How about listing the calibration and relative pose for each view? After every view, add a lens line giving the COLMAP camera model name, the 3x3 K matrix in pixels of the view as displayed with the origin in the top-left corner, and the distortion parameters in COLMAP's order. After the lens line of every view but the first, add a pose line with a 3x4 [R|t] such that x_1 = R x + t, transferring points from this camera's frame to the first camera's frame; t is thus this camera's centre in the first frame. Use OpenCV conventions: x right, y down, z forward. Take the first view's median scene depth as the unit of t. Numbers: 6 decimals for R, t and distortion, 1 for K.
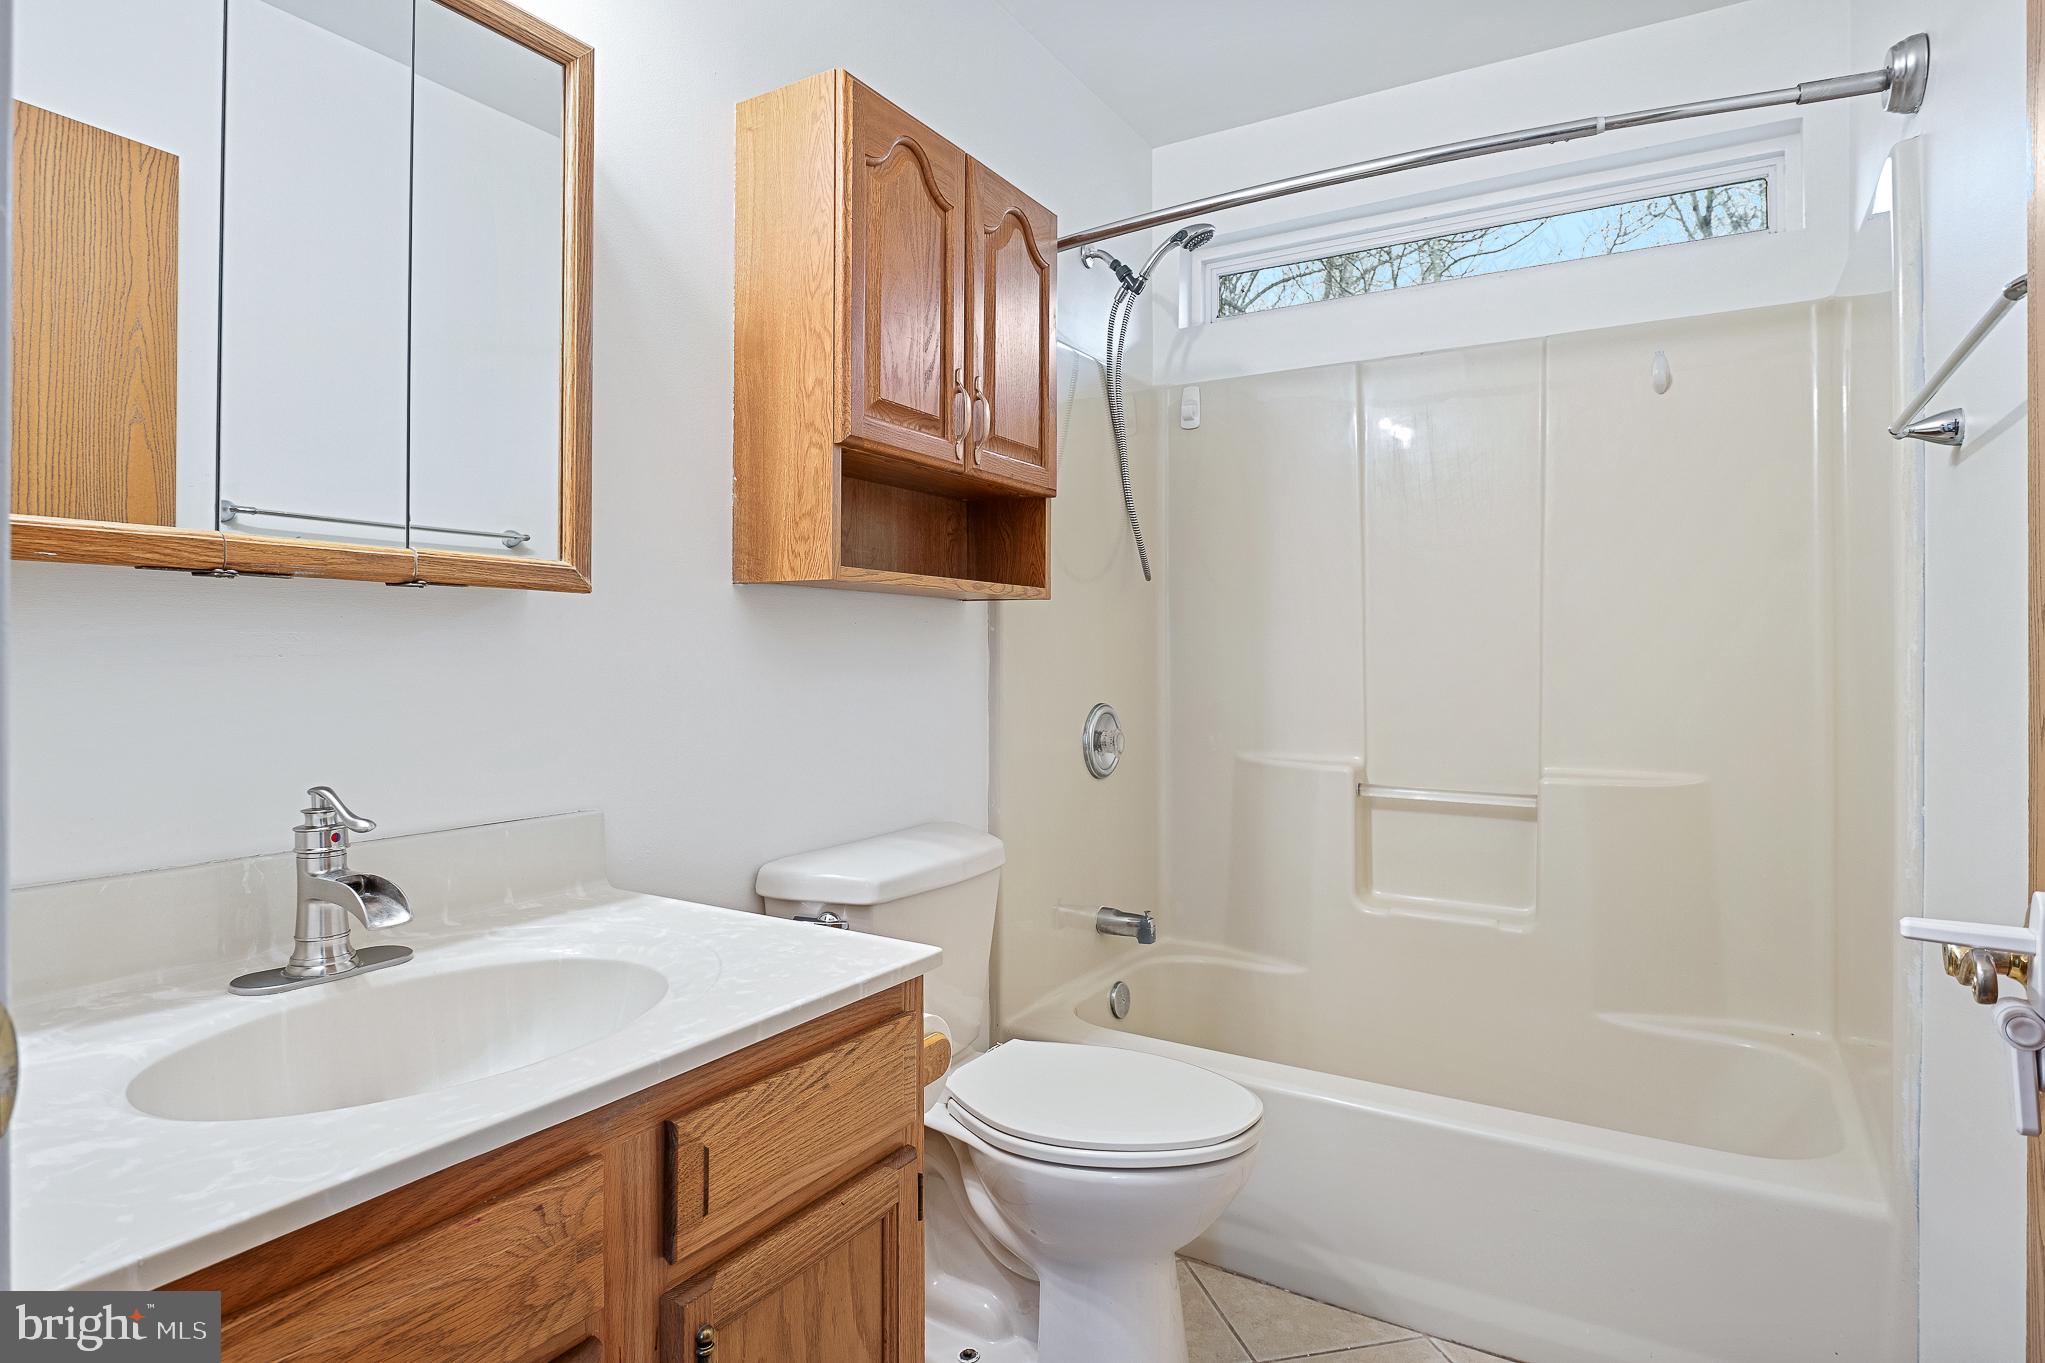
lens RADIAL K [[1120.9, 0, 1028.3], [0, 1120.9, 668.5], [0, 0, 1]] dist [0.005483, -0.011919]
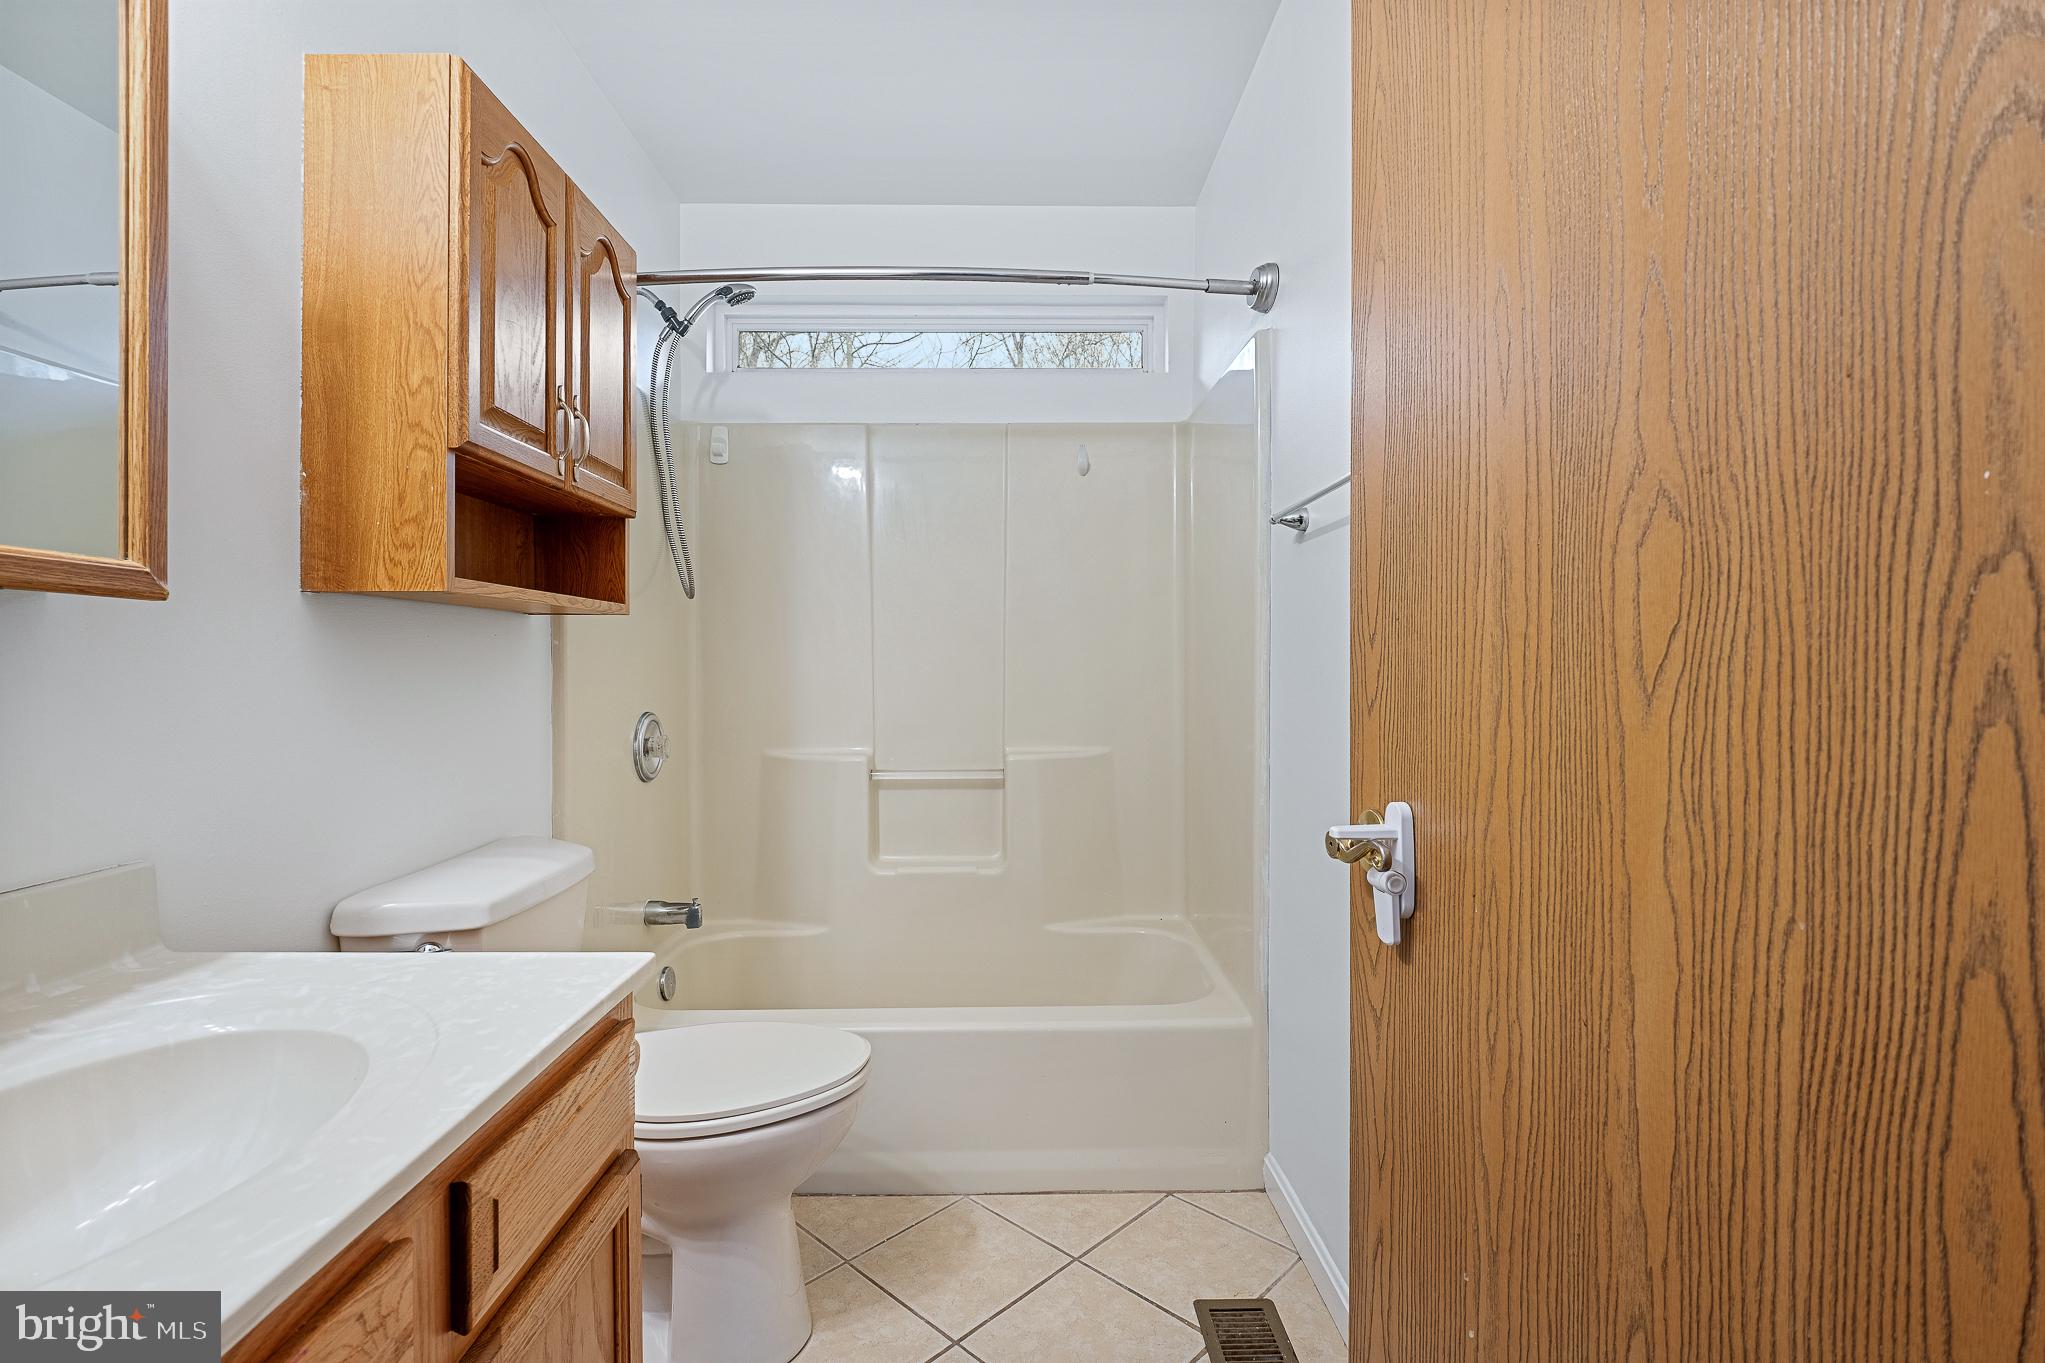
lens RADIAL K [[956.6, 0, 1016.6], [0, 956.6, 682.7], [0, 0, 1]] dist [0.001198, -0.006615]
pose [[0.843409, -0.019141, 0.536931, -0.192370], [0.014589, 0.999813, 0.012726, -0.004818], [-0.537074, -0.002900, 0.843530, 0.053602]]
